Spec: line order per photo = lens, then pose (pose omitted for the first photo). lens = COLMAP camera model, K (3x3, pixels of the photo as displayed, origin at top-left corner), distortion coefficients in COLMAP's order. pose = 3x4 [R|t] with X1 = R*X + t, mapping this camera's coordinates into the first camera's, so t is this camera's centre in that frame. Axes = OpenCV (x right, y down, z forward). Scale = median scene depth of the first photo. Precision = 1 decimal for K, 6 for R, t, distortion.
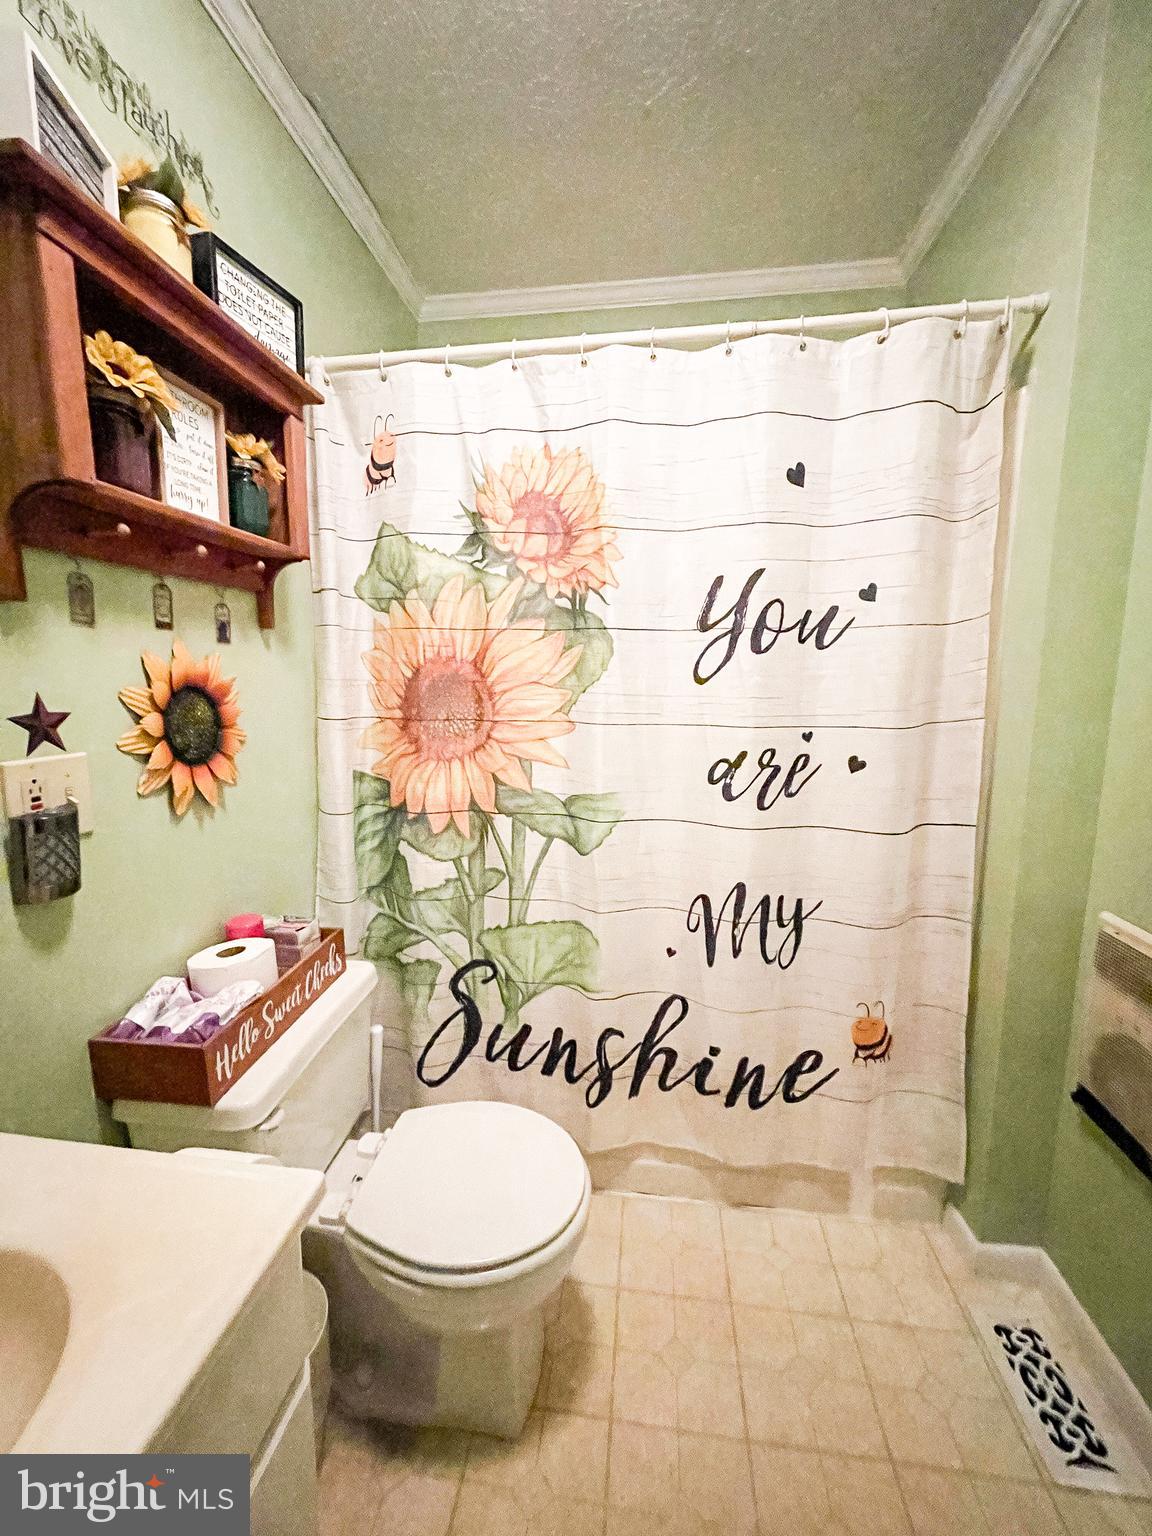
lens RADIAL K [[618.4, 0, 585.8], [0, 618.4, 759.2], [0, 0, 1]] dist [-0.010308, 0.002219]
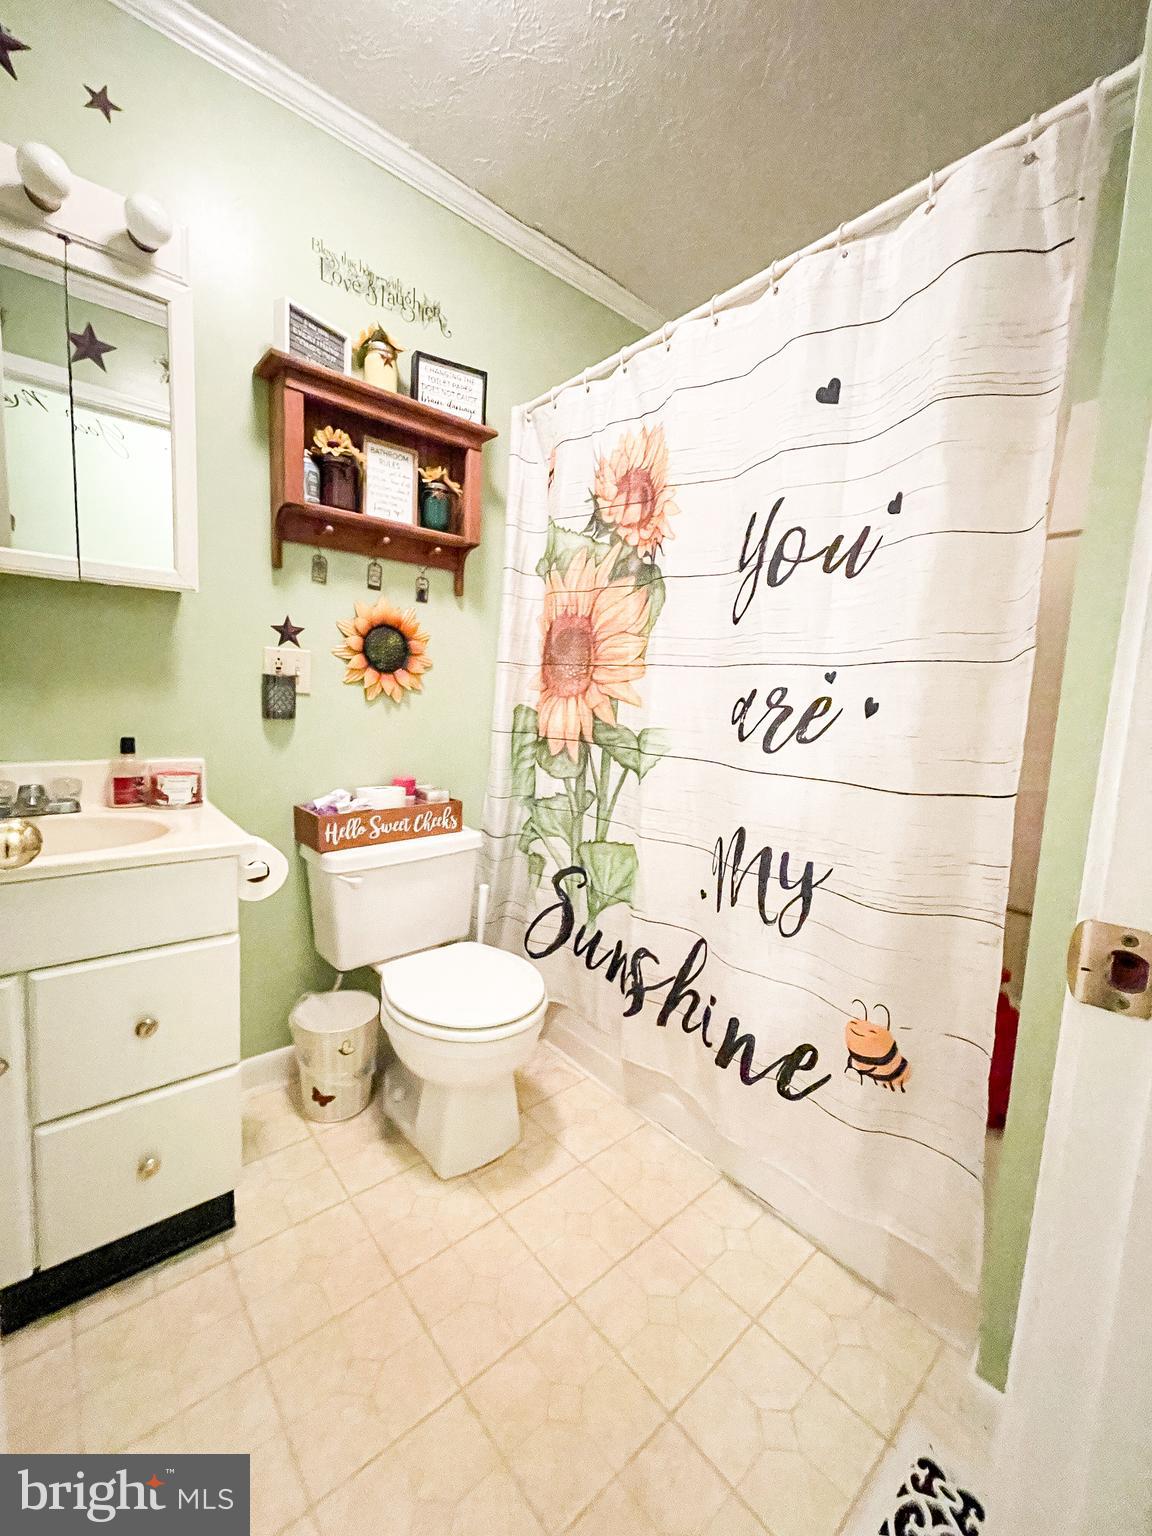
lens RADIAL K [[618.4, 0, 591.2], [0, 618.4, 762.5], [0, 0, 1]] dist [-0.010308, 0.002219]
pose [[0.737606, 0.107512, -0.666617, 0.703330], [-0.136150, 0.990646, 0.009122, 0.122345], [0.661363, 0.084032, 0.745344, 0.118113]]
